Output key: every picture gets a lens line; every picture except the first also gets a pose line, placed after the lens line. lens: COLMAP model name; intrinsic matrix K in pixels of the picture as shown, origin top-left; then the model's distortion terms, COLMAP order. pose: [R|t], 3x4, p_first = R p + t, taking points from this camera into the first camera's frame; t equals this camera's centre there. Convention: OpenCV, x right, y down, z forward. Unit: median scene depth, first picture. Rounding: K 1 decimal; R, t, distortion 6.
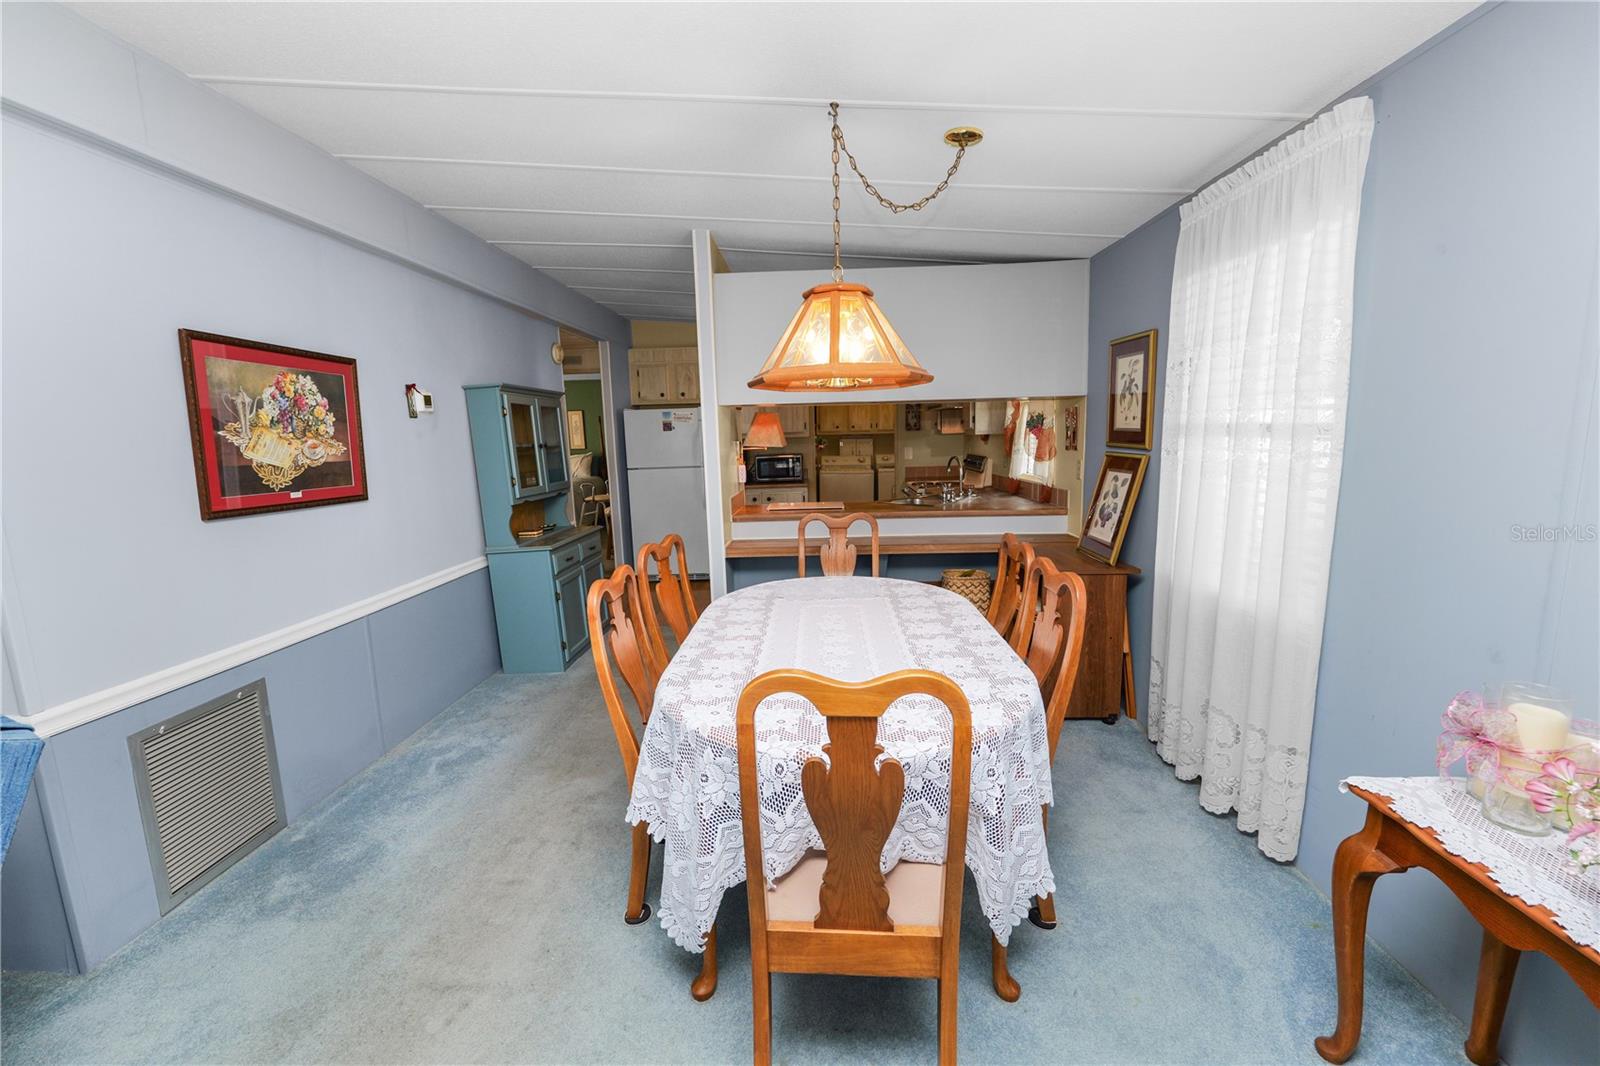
lens RADIAL K [[650.5, 0, 800.3], [0, 650.5, 534.3], [0, 0, 1]] dist [-0.017859, 0.000023]
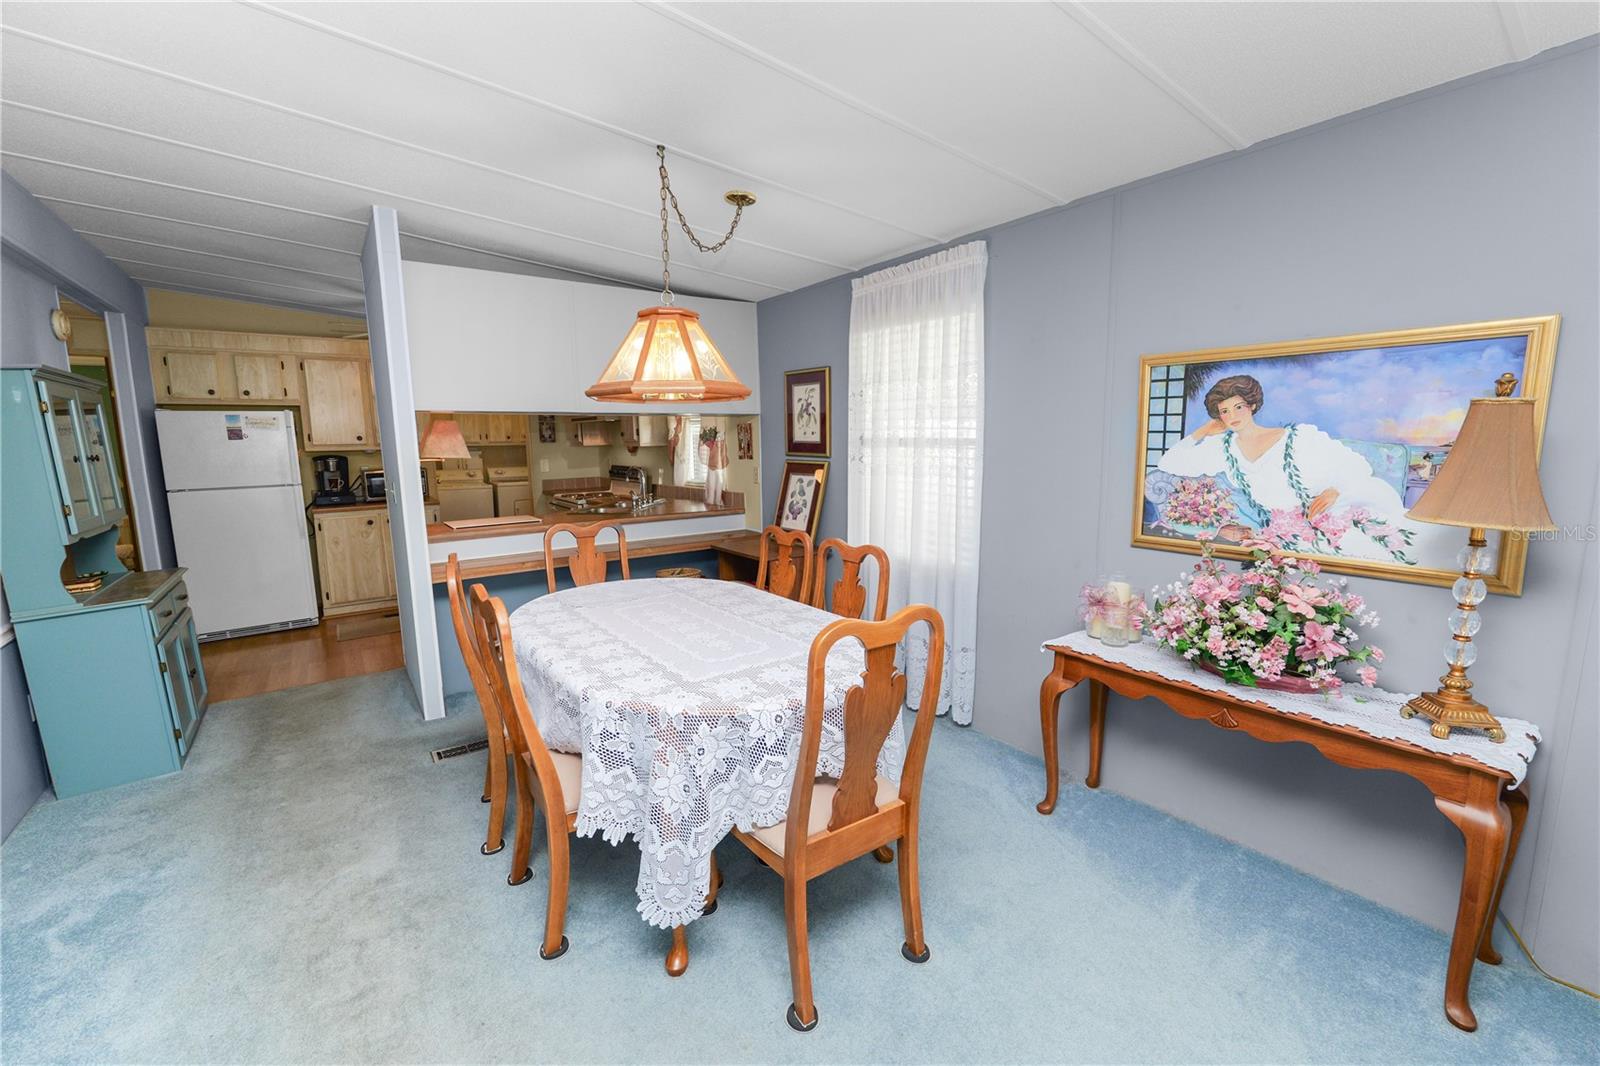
lens RADIAL K [[648.7, 0, 800.0], [0, 648.7, 533.0], [0, 0, 1]] dist [-0.016538, 0.001228]
pose [[0.784073, -0.074765, 0.616149, -0.316333], [0.088651, 0.996030, 0.008049, 0.005903], [-0.614305, 0.048311, 0.787588, 0.006944]]
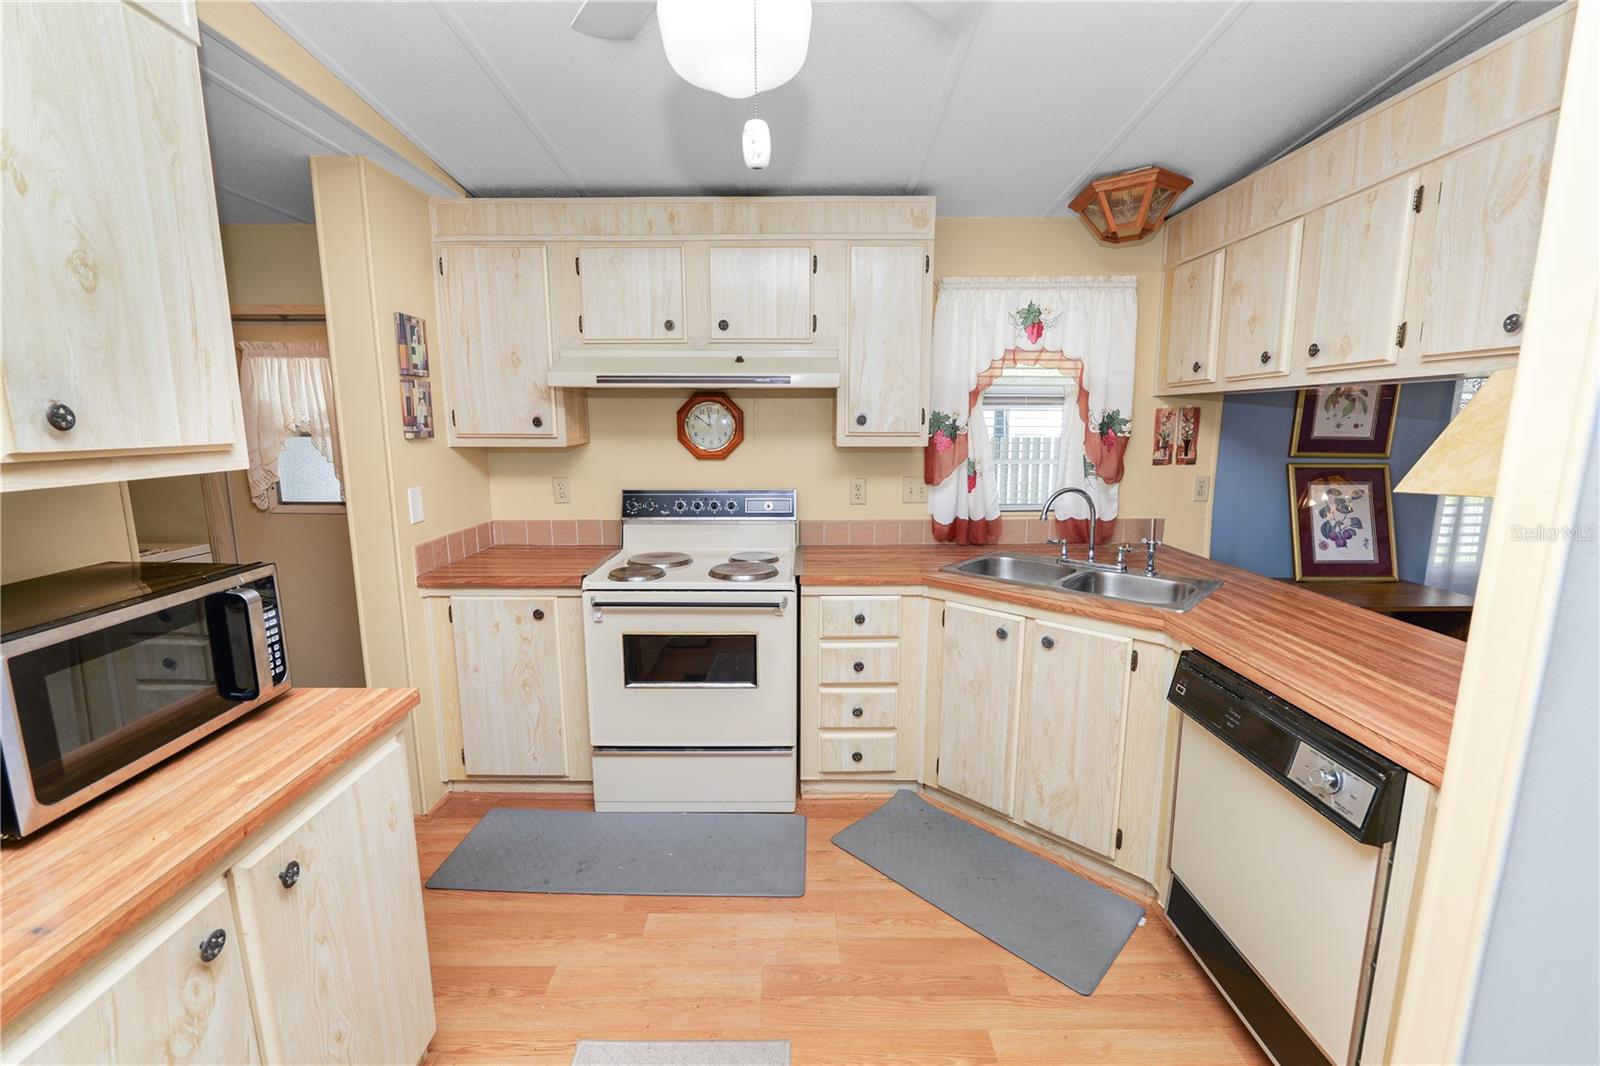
lens RADIAL K [[648.7, 0, 800.0], [0, 648.7, 533.0], [0, 0, 1]] dist [-0.016538, 0.001228]
pose [[-0.040597, -0.142683, 0.988936, -0.394738], [0.156919, 0.976559, 0.147339, -0.292180], [-0.986777, 0.161164, -0.017256, 1.841858]]
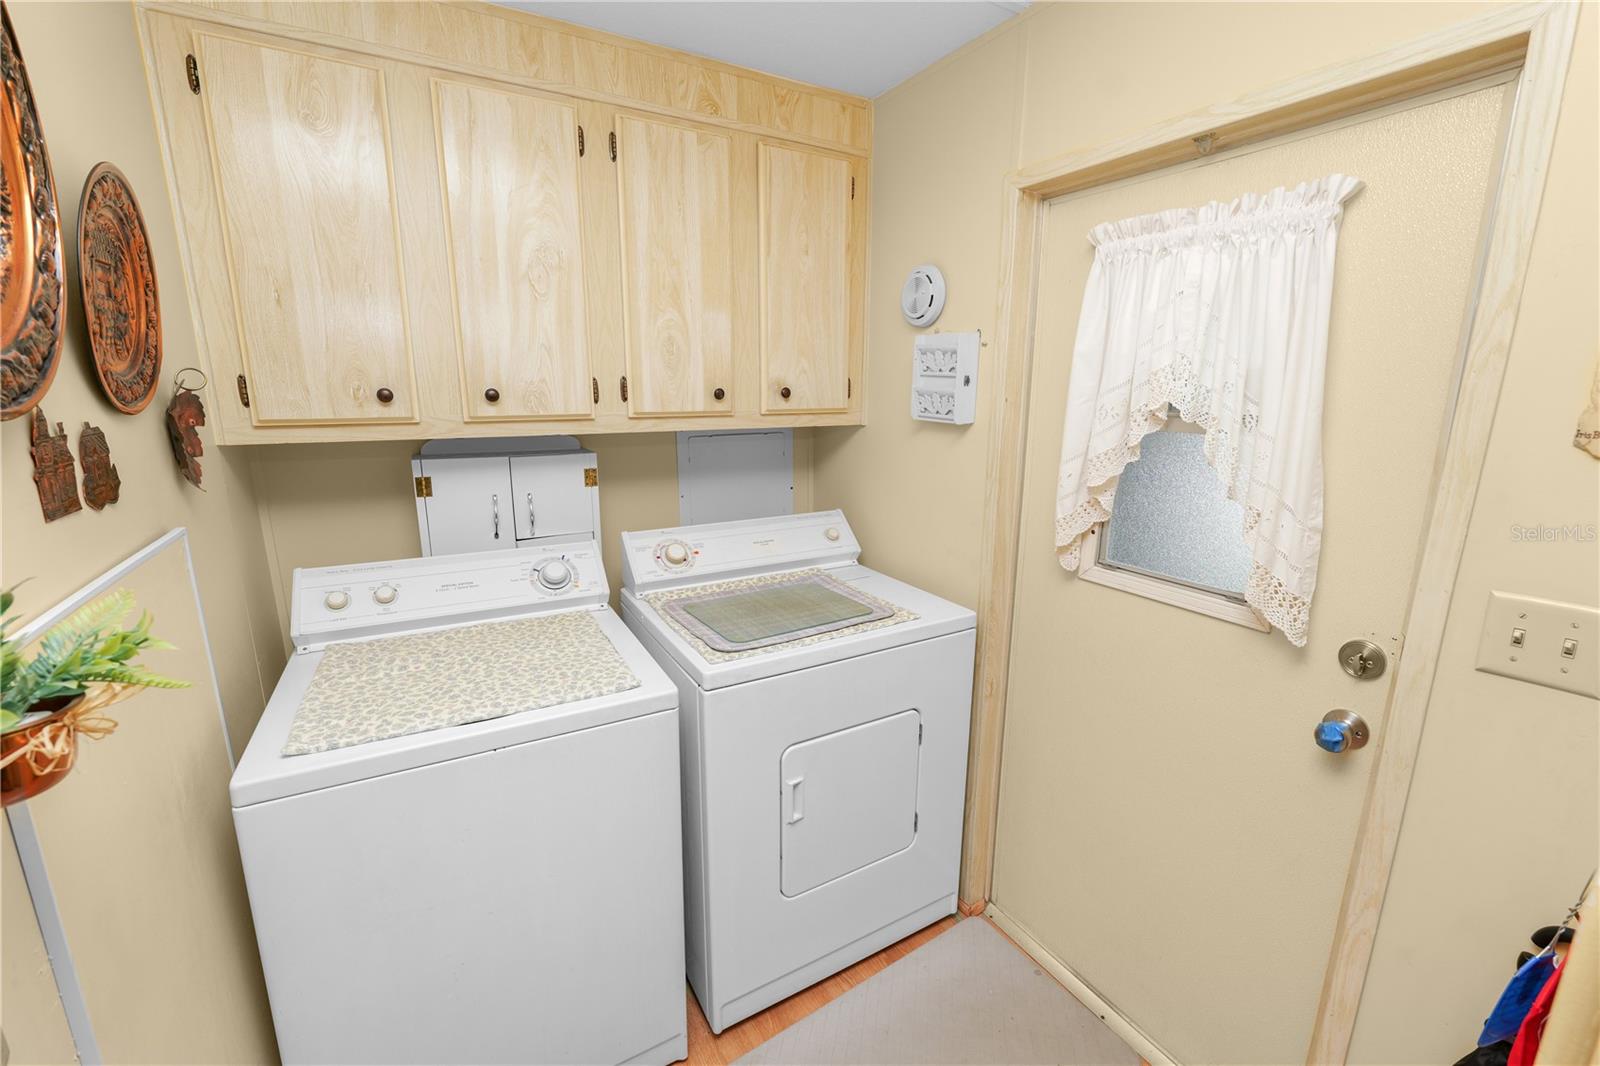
lens RADIAL K [[650.5, 0, 800.3], [0, 650.5, 534.3], [0, 0, 1]] dist [-0.017859, 0.000023]
pose [[0.848329, -0.088889, 0.521954, 0.165528], [0.062627, 0.995732, 0.067787, -0.383055], [-0.525752, -0.024817, 0.850276, 2.299868]]
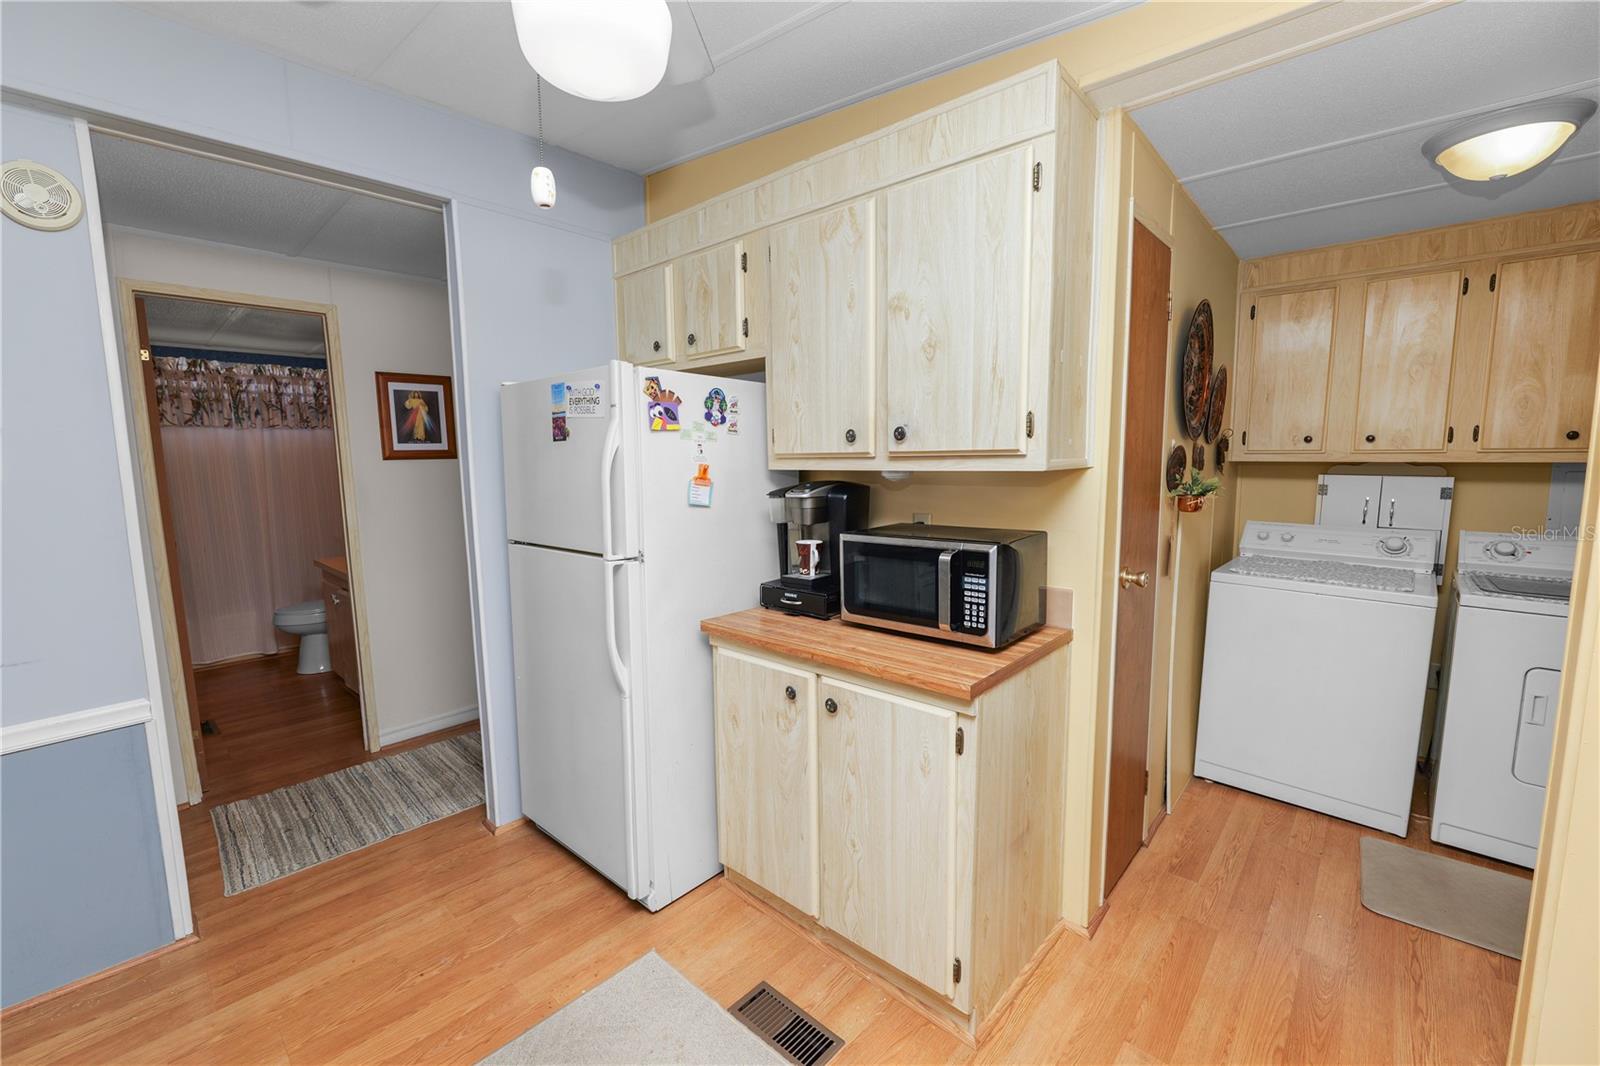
lens RADIAL K [[648.7, 0, 800.0], [0, 648.7, 533.0], [0, 0, 1]] dist [-0.016538, 0.001228]
pose [[0.757392, 0.094412, -0.646099, 0.218312], [-0.111811, 0.993629, 0.014123, -0.265711], [0.643316, 0.061544, 0.763123, 1.678101]]
